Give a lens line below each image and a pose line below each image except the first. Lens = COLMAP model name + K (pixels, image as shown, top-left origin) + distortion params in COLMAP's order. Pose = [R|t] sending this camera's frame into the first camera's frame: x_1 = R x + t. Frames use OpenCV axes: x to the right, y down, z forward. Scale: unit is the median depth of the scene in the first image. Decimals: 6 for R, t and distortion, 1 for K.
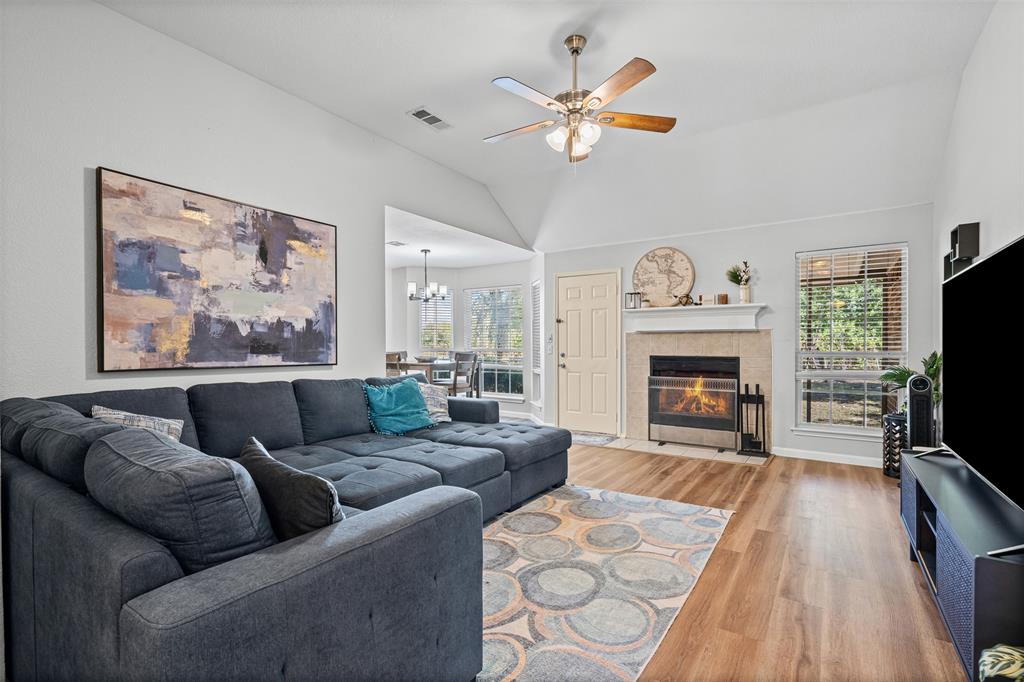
lens RADIAL K [[472.8, 0, 512.0], [0, 472.8, 341.0], [0, 0, 1]] dist [0.001012, 0.000114]
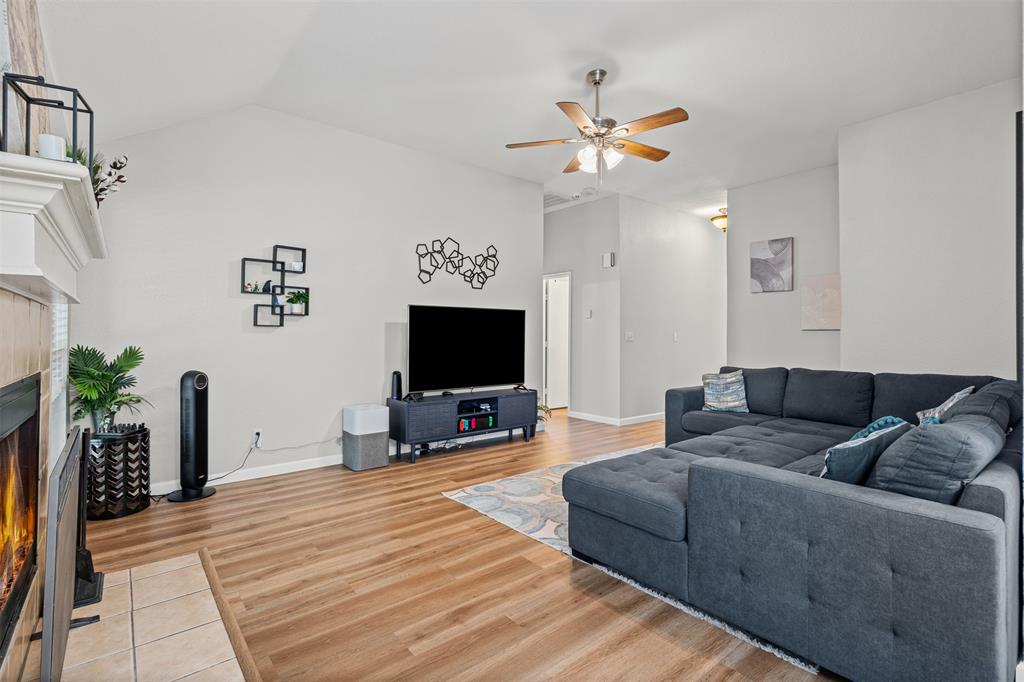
lens RADIAL K [[475.4, 0, 500.8], [0, 475.4, 328.7], [0, 0, 1]] dist [-0.000430, 0.000127]
pose [[-0.953397, 0.000926, 0.301716, 0.009165], [-0.006230, 0.999722, -0.022756, 0.005596], [-0.301653, -0.023575, -0.953126, 2.017244]]
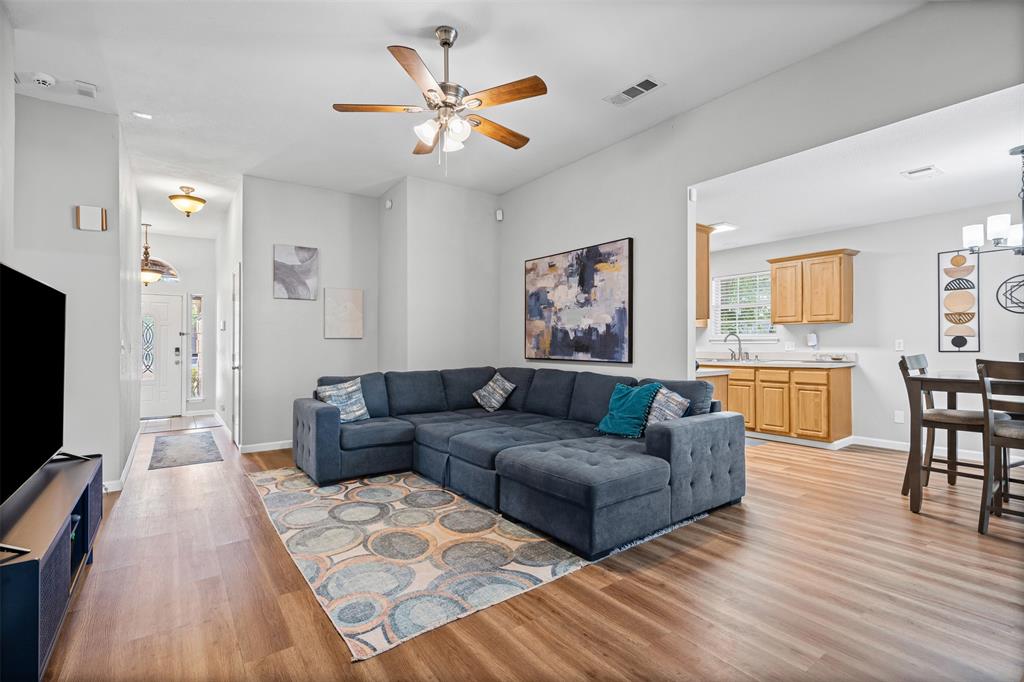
lens RADIAL K [[472.8, 0, 512.0], [0, 472.8, 341.0], [0, 0, 1]] dist [0.001012, 0.000114]
pose [[-0.342676, -0.000097, -0.939453, 0.920928], [0.019162, 0.999791, -0.007092, 0.001074], [0.939258, -0.020432, -0.342603, 1.366238]]
